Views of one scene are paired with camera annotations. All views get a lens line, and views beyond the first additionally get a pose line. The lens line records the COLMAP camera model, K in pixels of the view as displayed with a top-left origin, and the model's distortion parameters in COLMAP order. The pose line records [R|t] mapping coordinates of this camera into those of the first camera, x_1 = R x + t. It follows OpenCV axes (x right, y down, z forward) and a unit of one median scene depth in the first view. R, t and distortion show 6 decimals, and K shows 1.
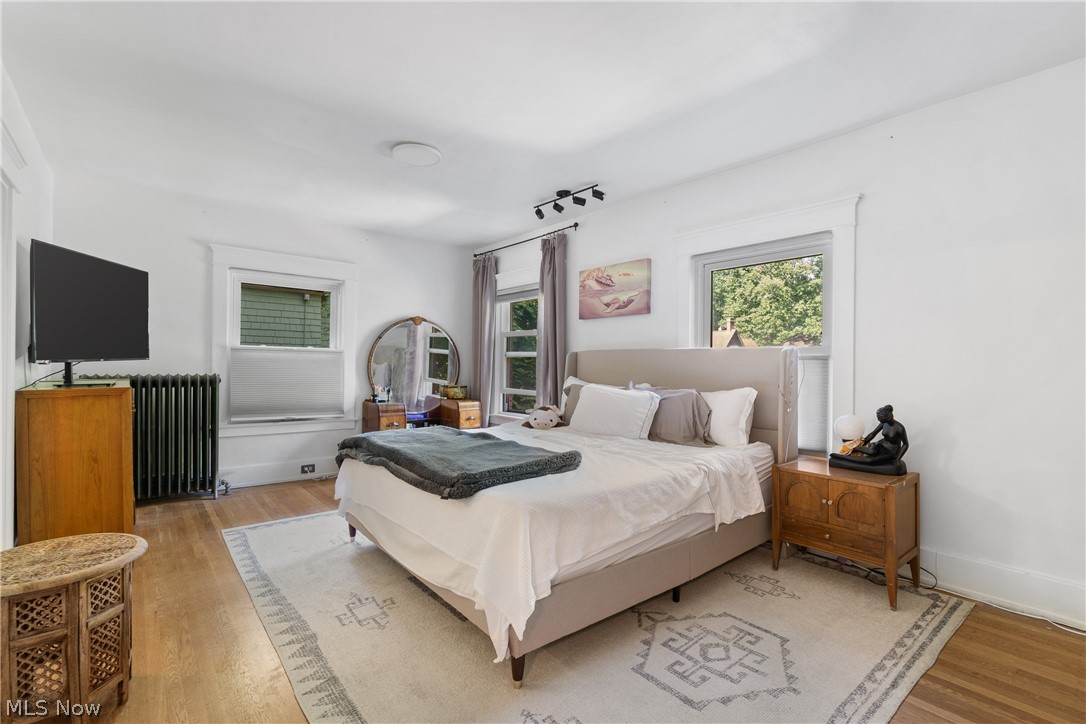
lens RADIAL K [[492.4, 0, 543.9], [0, 492.4, 363.2], [0, 0, 1]] dist [0.002392, -0.001626]
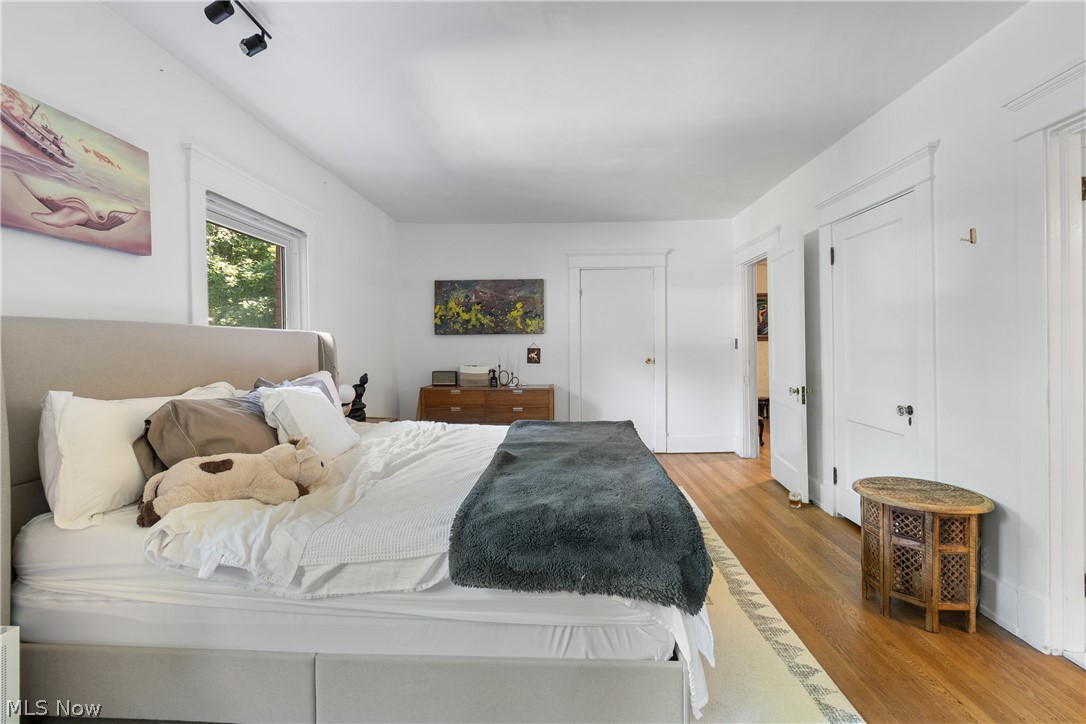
lens RADIAL K [[492.4, 0, 541.8], [0, 492.4, 354.1], [0, 0, 1]] dist [0.002392, -0.001626]
pose [[-0.739831, -0.015065, 0.672624, -0.449546], [-0.001365, 0.999781, 0.020891, -0.006350], [-0.672791, 0.014538, -0.739689, 1.064237]]
